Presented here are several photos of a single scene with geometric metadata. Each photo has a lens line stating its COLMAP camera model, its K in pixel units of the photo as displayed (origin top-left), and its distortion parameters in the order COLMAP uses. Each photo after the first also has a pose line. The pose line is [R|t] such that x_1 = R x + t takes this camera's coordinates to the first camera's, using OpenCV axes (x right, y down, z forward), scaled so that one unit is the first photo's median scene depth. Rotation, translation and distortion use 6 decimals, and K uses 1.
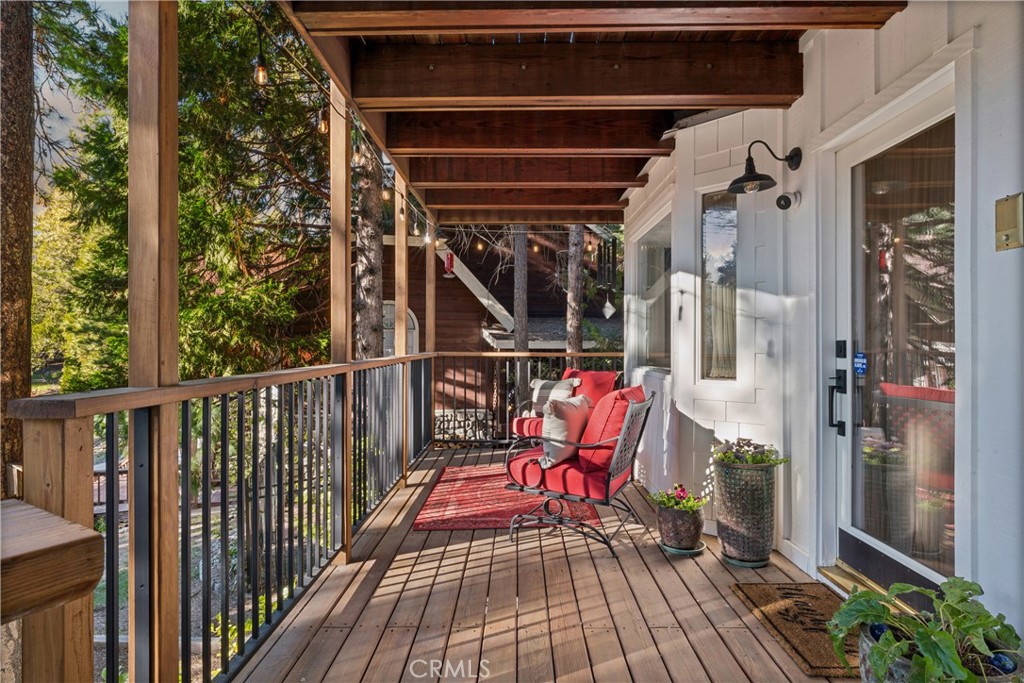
lens RADIAL K [[562.7, 0, 512.0], [0, 562.7, 341.5], [0, 0, 1]] dist [0.001397, 0.000032]
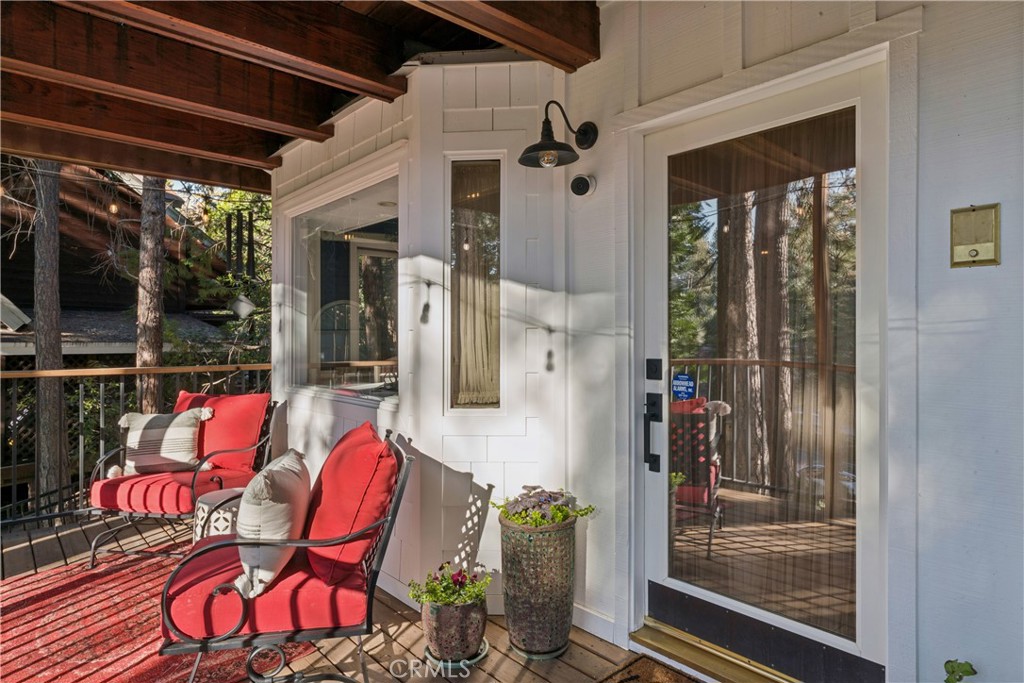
lens RADIAL K [[584.5, 0, 512.0], [0, 584.5, 341.5], [0, 0, 1]] dist [-0.003200, 0.000393]
pose [[0.746976, -0.003664, 0.664841, -0.130975], [0.002450, 0.999993, 0.002759, -0.025965], [-0.664846, -0.000432, 0.746980, 0.405440]]
